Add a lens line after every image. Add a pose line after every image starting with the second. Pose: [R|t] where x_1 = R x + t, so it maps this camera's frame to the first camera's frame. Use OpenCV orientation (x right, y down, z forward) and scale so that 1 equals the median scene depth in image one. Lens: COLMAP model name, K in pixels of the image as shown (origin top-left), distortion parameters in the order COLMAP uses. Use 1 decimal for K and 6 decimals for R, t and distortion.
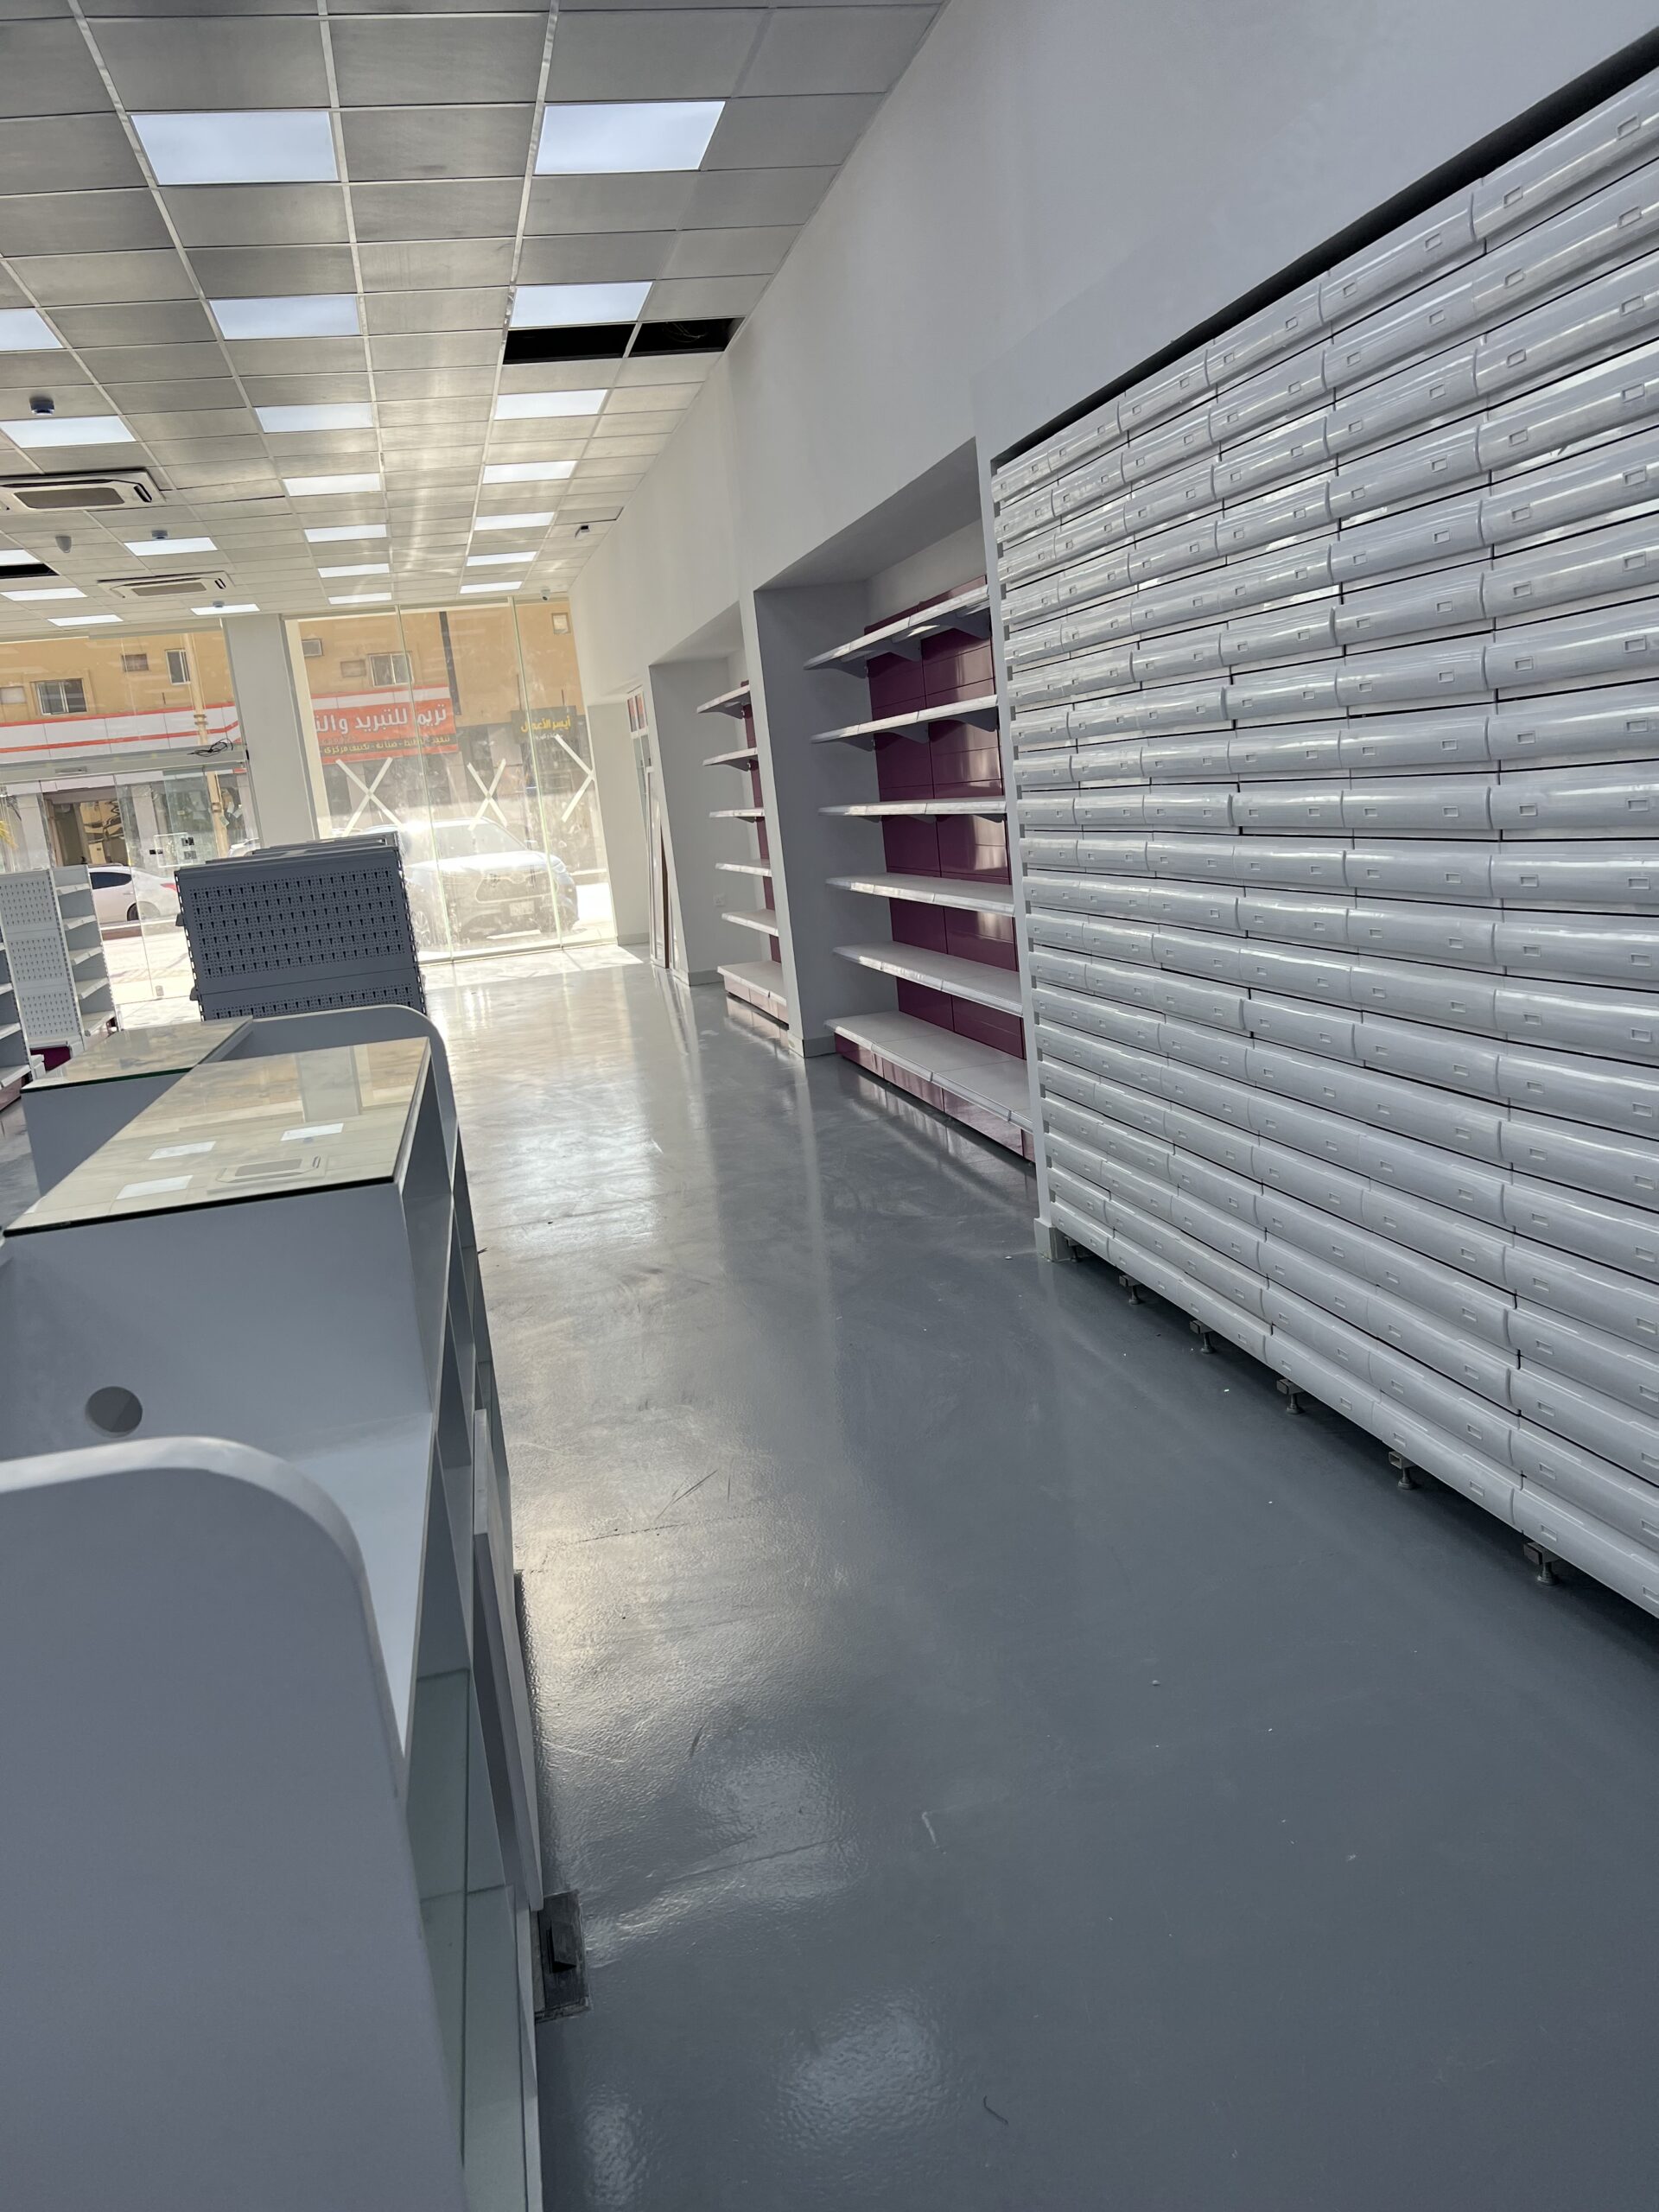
lens RADIAL K [[1635.9, 0, 829.5], [0, 1635.9, 1106.0], [0, 0, 1]] dist [0.005289, -0.001452]
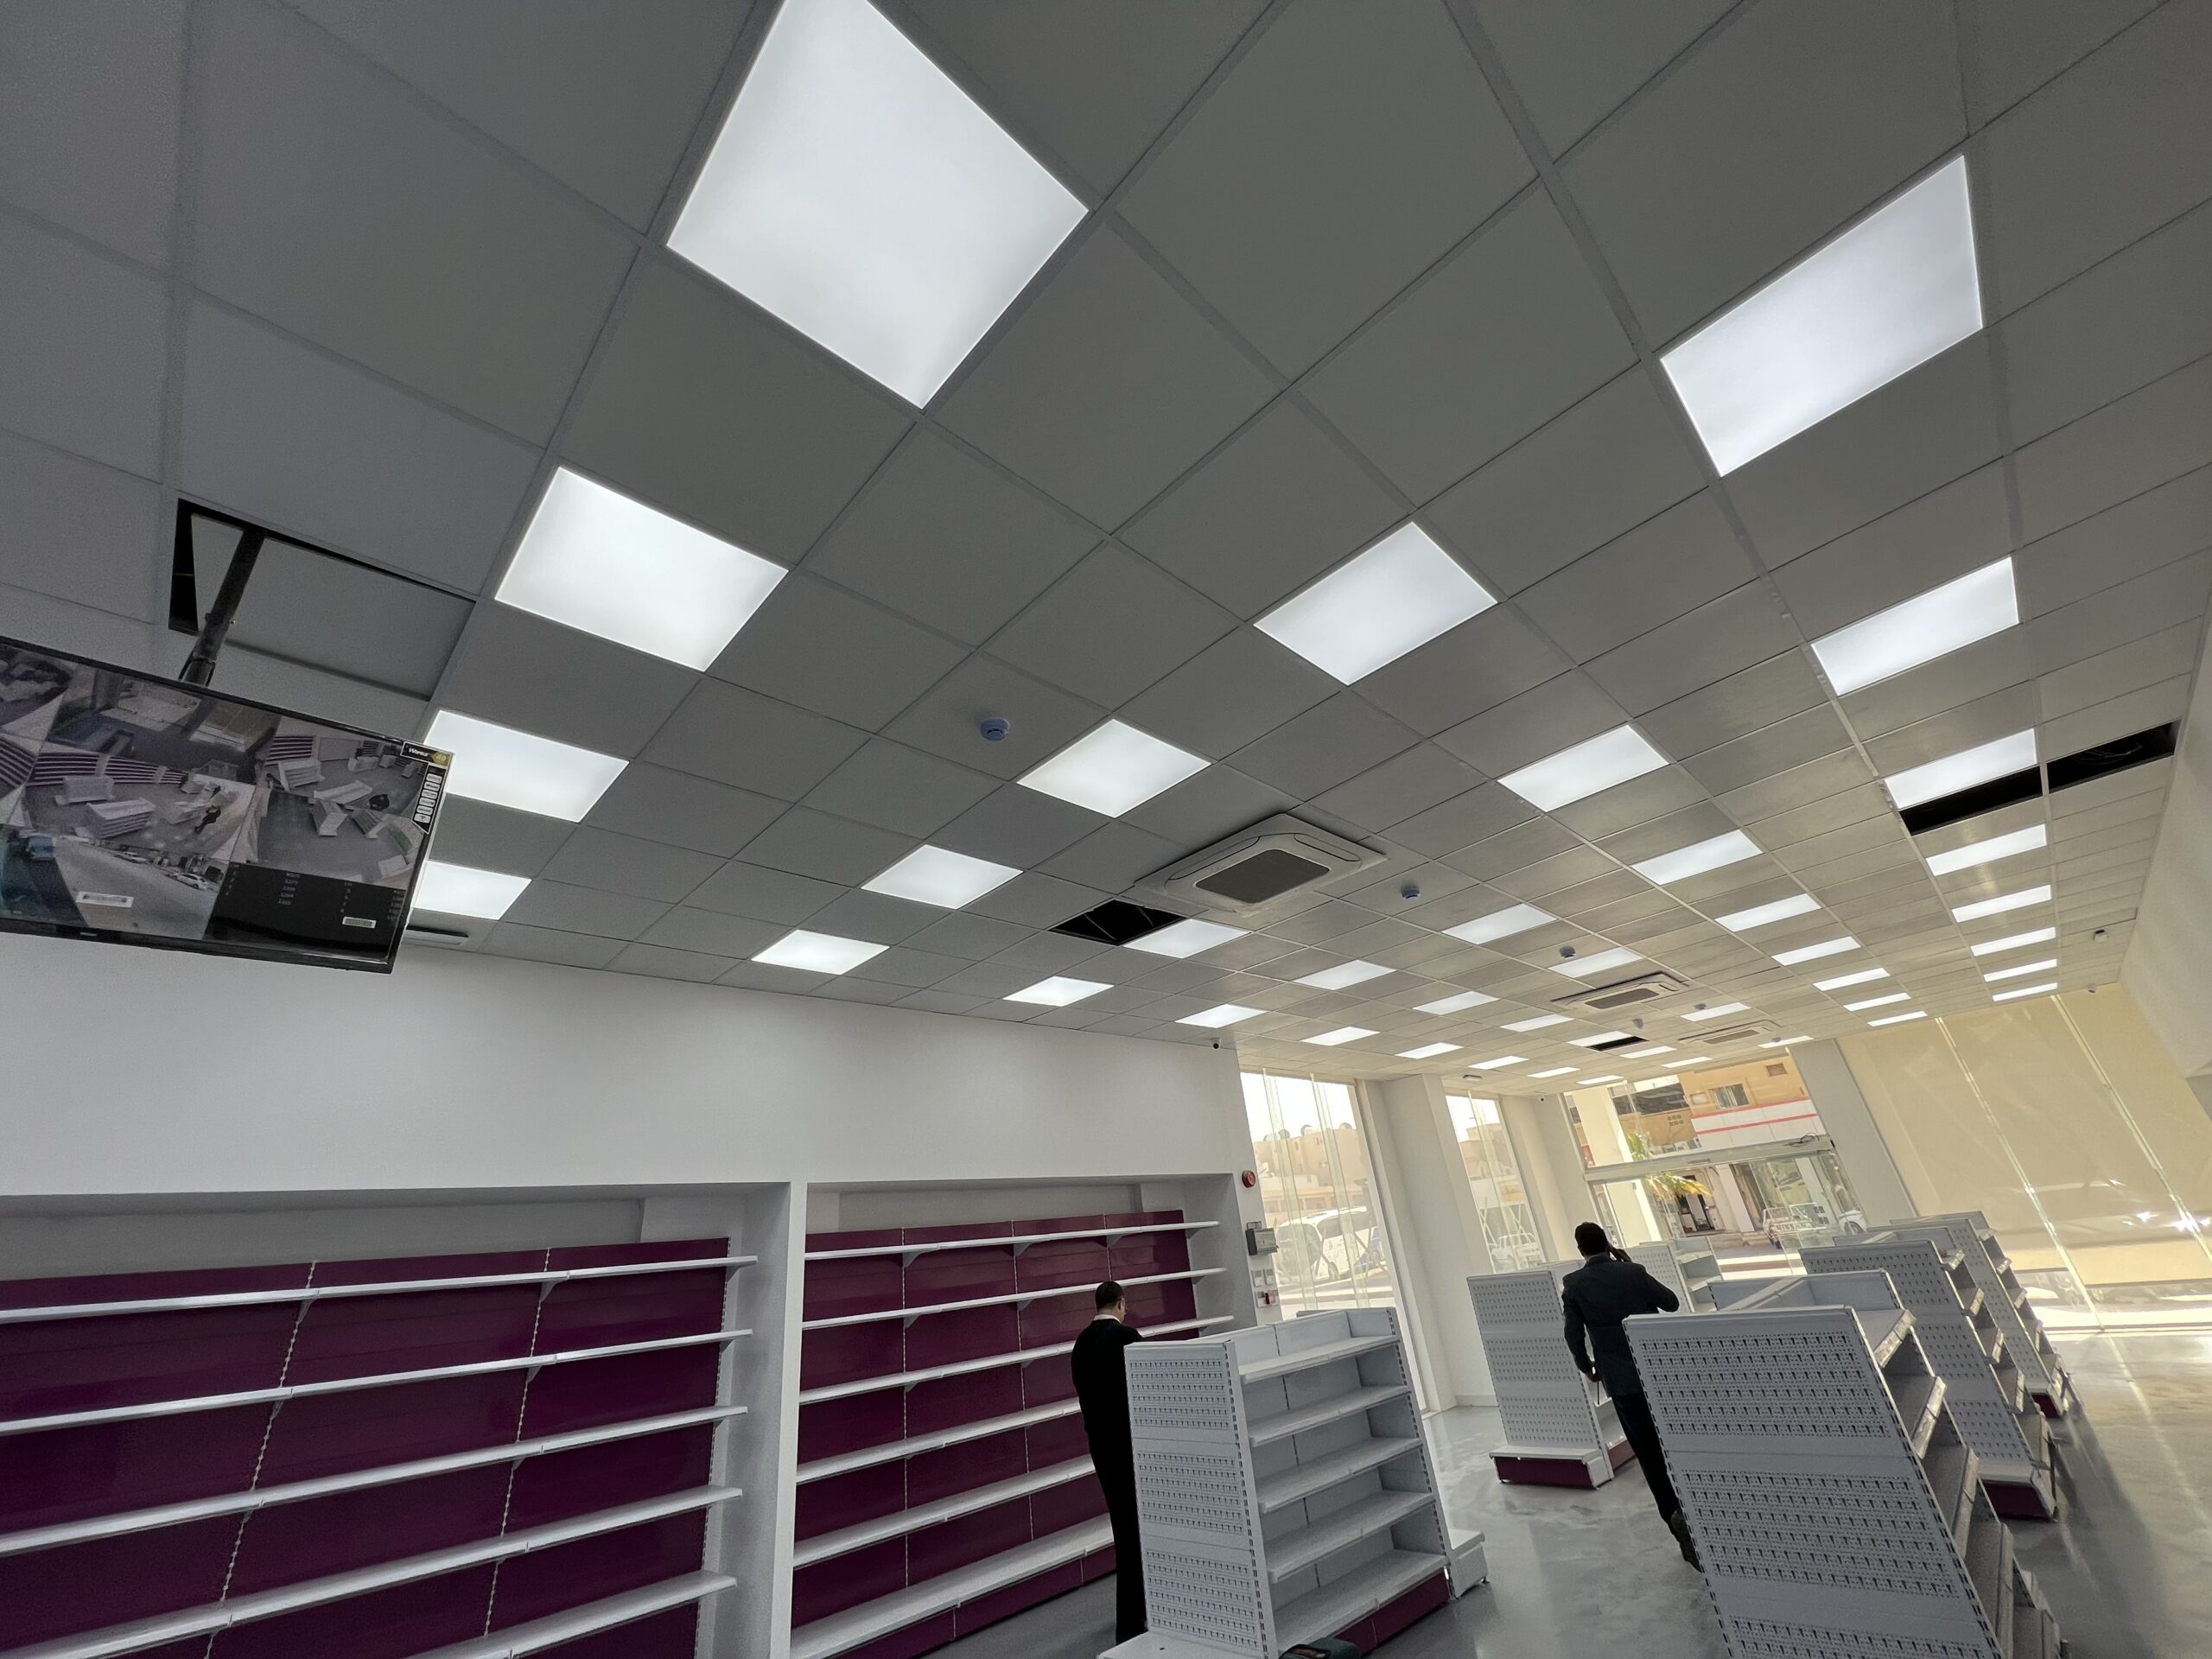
lens RADIAL K [[877.3, 0, 1106.0], [0, 877.3, 829.5], [0, 0, 1]] dist [0.002977, 0.000740]
pose [[0.508646, -0.339863, -0.791058, 0.014580], [-0.120837, 0.881518, -0.456425, -0.064088], [0.852454, 0.327748, 0.407313, 0.166805]]
